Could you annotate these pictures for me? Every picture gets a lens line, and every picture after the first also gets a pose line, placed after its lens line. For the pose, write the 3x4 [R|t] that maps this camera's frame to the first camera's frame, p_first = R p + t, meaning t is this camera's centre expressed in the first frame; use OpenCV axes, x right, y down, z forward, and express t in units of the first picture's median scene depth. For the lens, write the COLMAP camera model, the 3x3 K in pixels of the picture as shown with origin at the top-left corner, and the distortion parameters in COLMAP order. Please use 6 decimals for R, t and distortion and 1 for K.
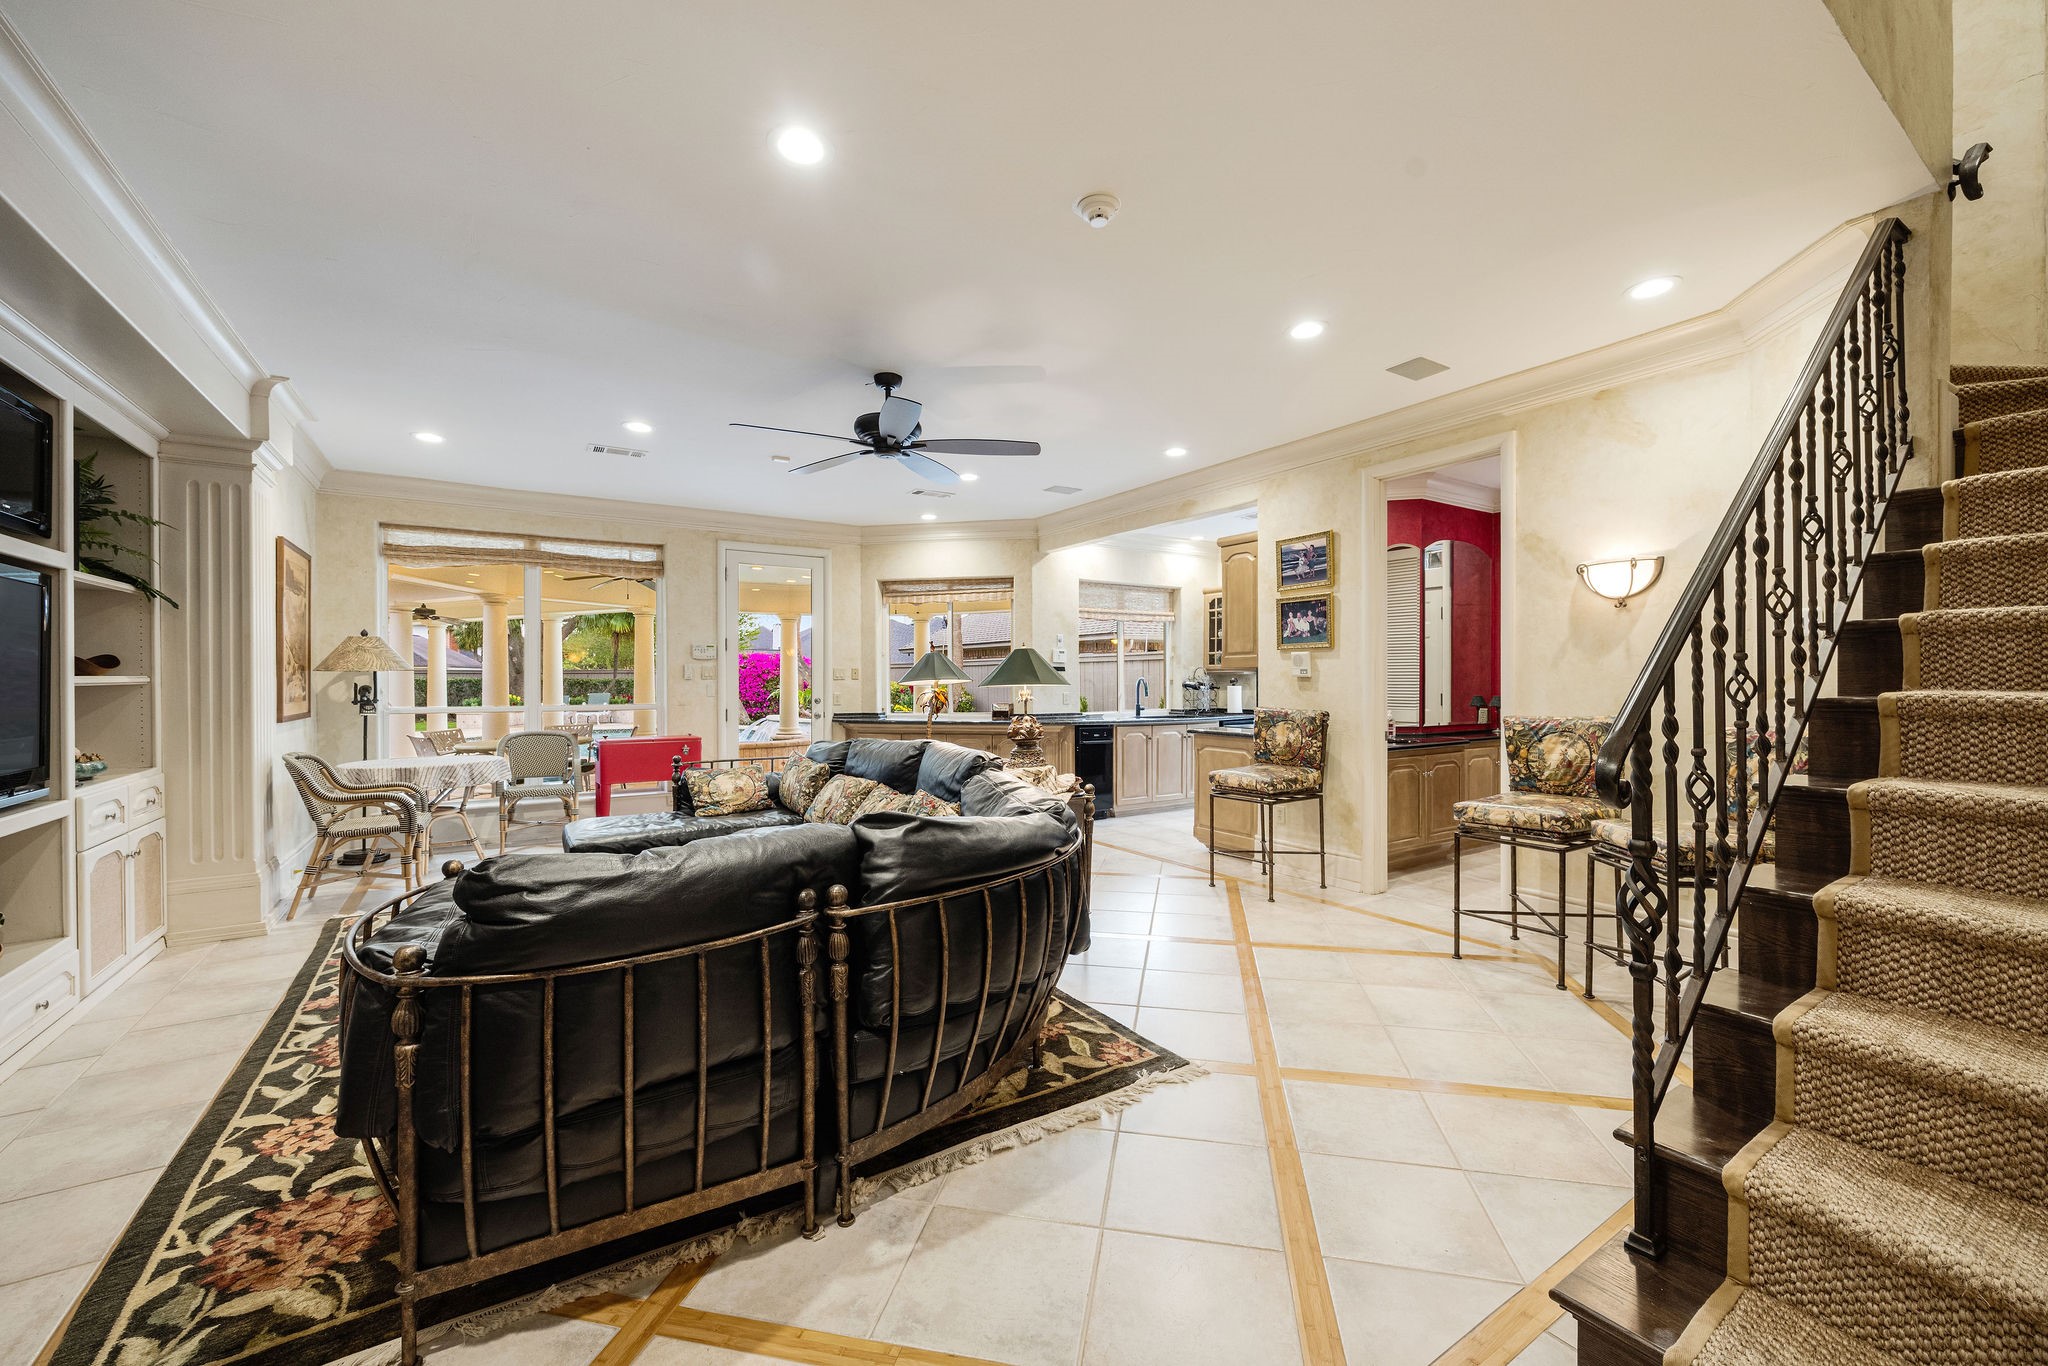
lens RADIAL K [[801.6, 0, 1021.5], [0, 801.6, 680.8], [0, 0, 1]] dist [-0.001450, -0.000064]
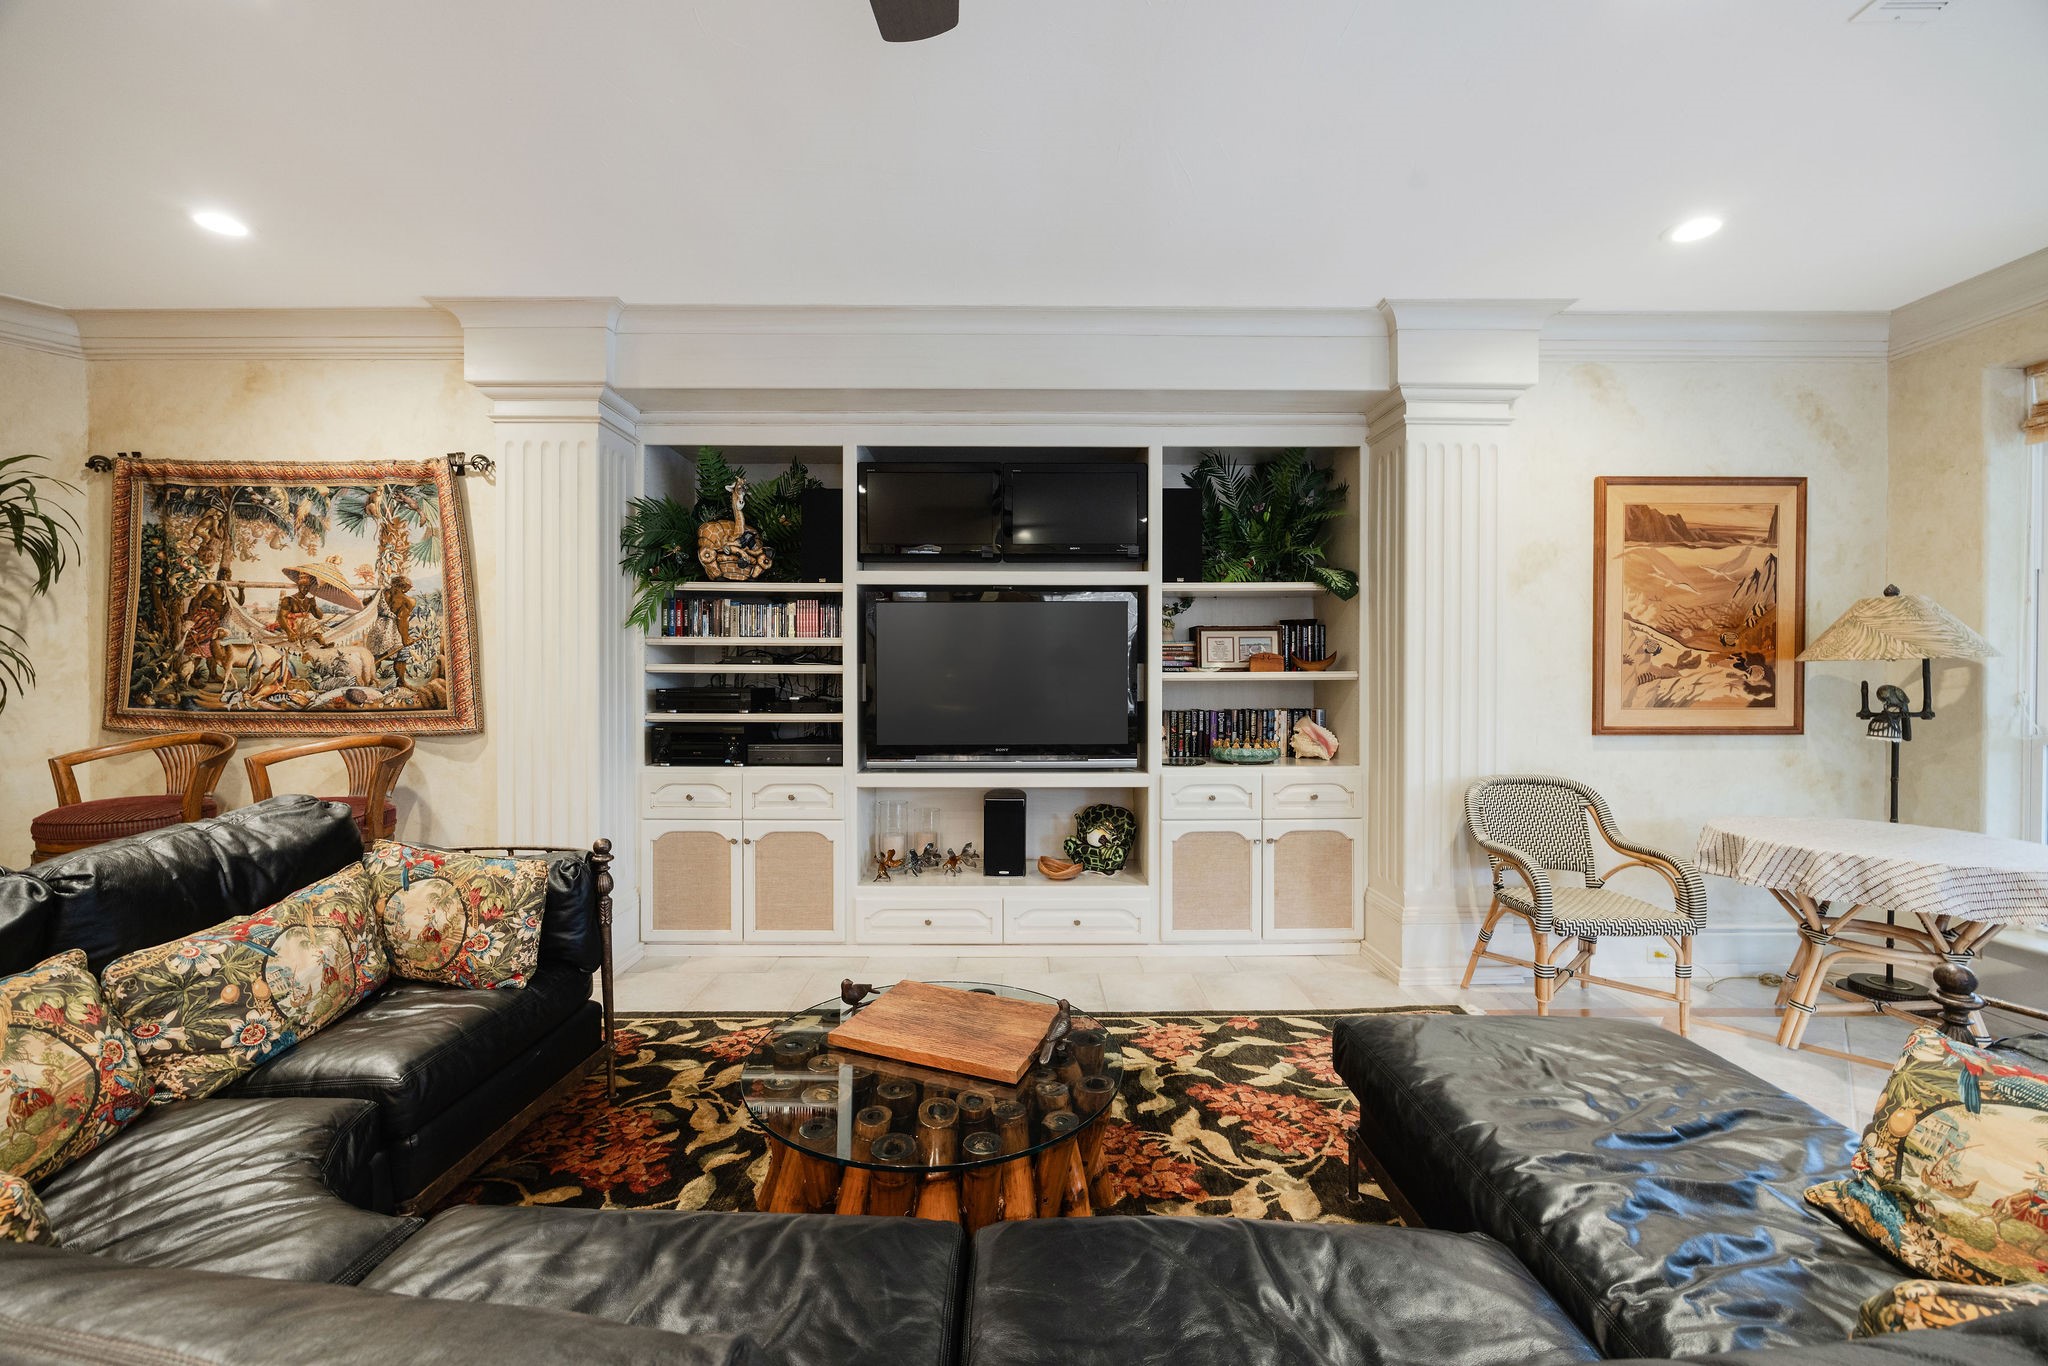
lens RADIAL K [[801.6, 0, 1024.4], [0, 801.6, 680.4], [0, 0, 1]] dist [-0.001450, -0.000064]
pose [[-0.543194, 0.002871, -0.839602, -0.058682], [-0.001569, 0.999989, 0.004435, 0.000786], [0.839606, 0.003726, -0.543184, 1.349669]]
